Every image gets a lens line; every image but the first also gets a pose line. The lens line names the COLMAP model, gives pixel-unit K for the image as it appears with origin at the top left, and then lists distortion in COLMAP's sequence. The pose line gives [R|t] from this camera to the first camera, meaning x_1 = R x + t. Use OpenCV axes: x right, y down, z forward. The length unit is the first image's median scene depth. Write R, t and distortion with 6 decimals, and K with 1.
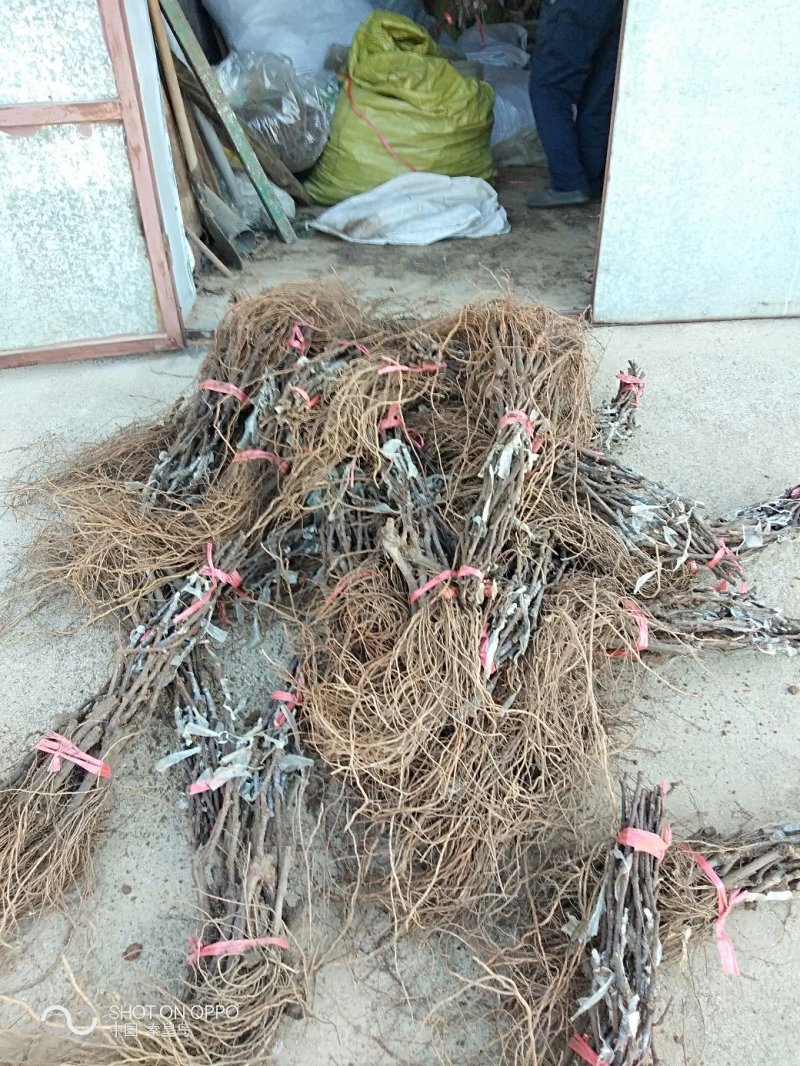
lens RADIAL K [[781.9, 0, 408.5], [0, 781.9, 528.9], [0, 0, 1]] dist [0.042073, -0.075838]
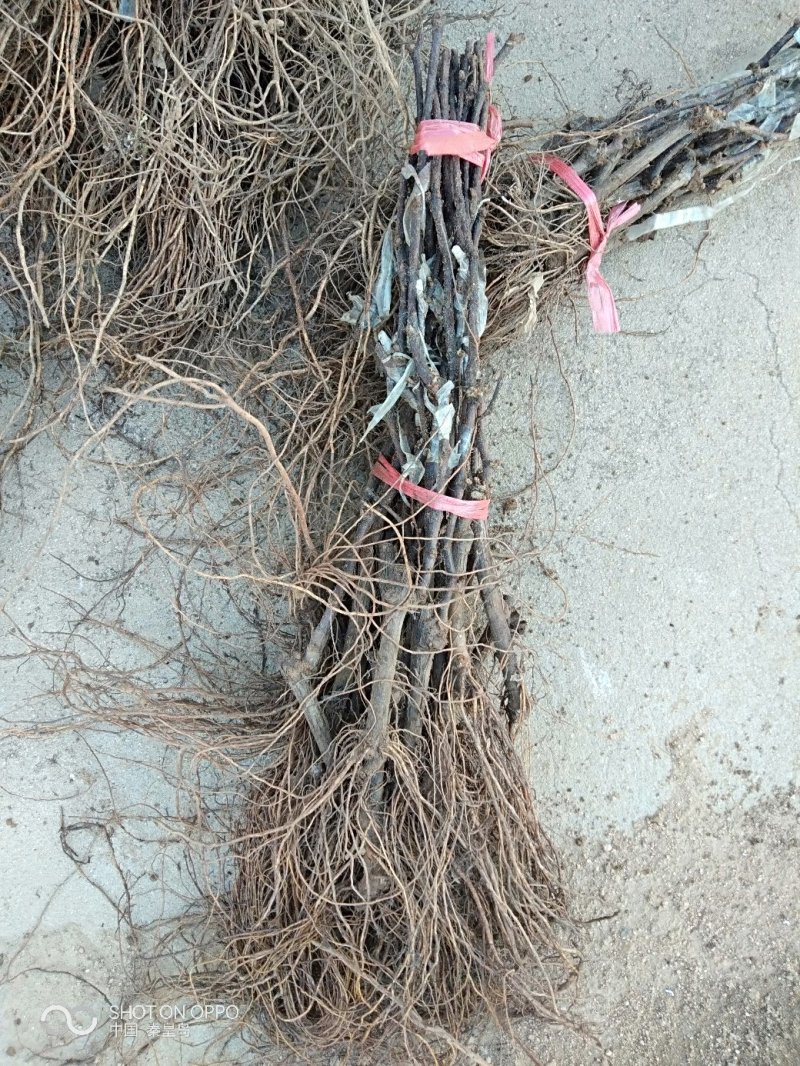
lens RADIAL K [[781.9, 0, 408.5], [0, 781.9, 528.9], [0, 0, 1]] dist [0.042073, -0.075838]
pose [[0.979267, -0.202231, -0.011741, 0.171431], [0.174123, 0.810708, 0.558958, 0.236341], [-0.103520, -0.549414, 0.829113, 0.297998]]
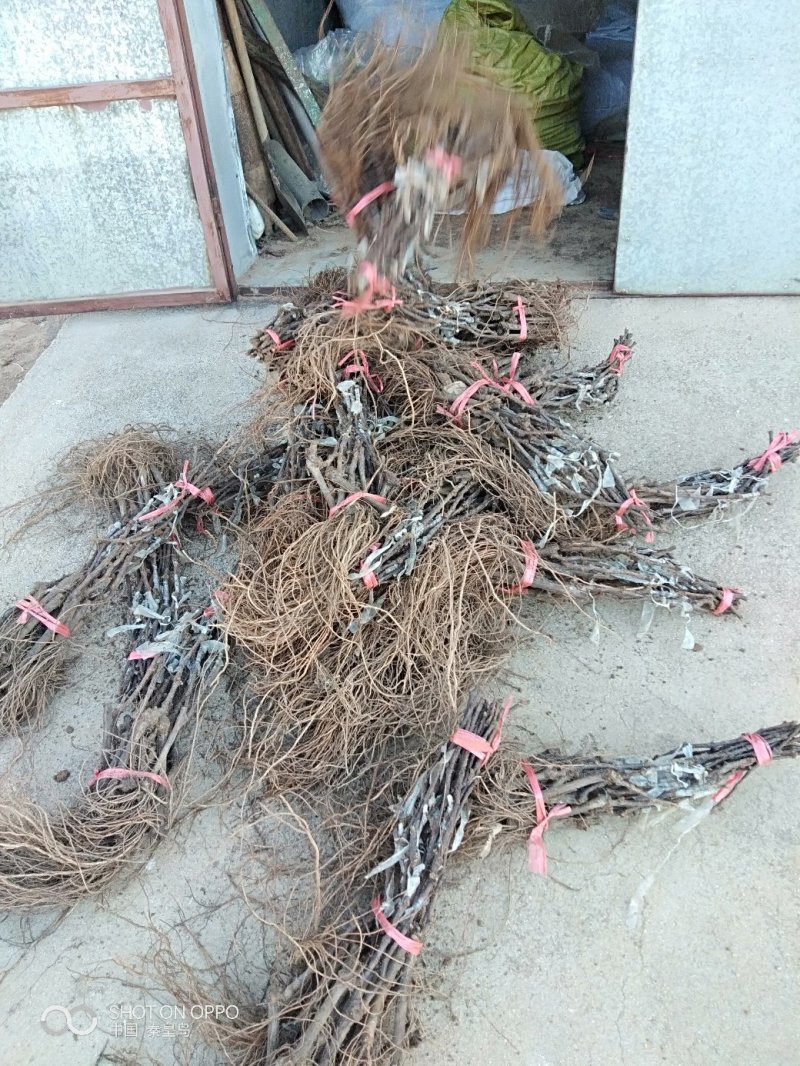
lens RADIAL K [[781.9, 0, 408.5], [0, 781.9, 528.9], [0, 0, 1]] dist [0.042073, -0.075838]
pose [[0.975790, 0.095986, -0.196521, 0.315597], [-0.092545, 0.995352, 0.026640, 0.059078], [0.198165, -0.007808, 0.980138, -0.078439]]
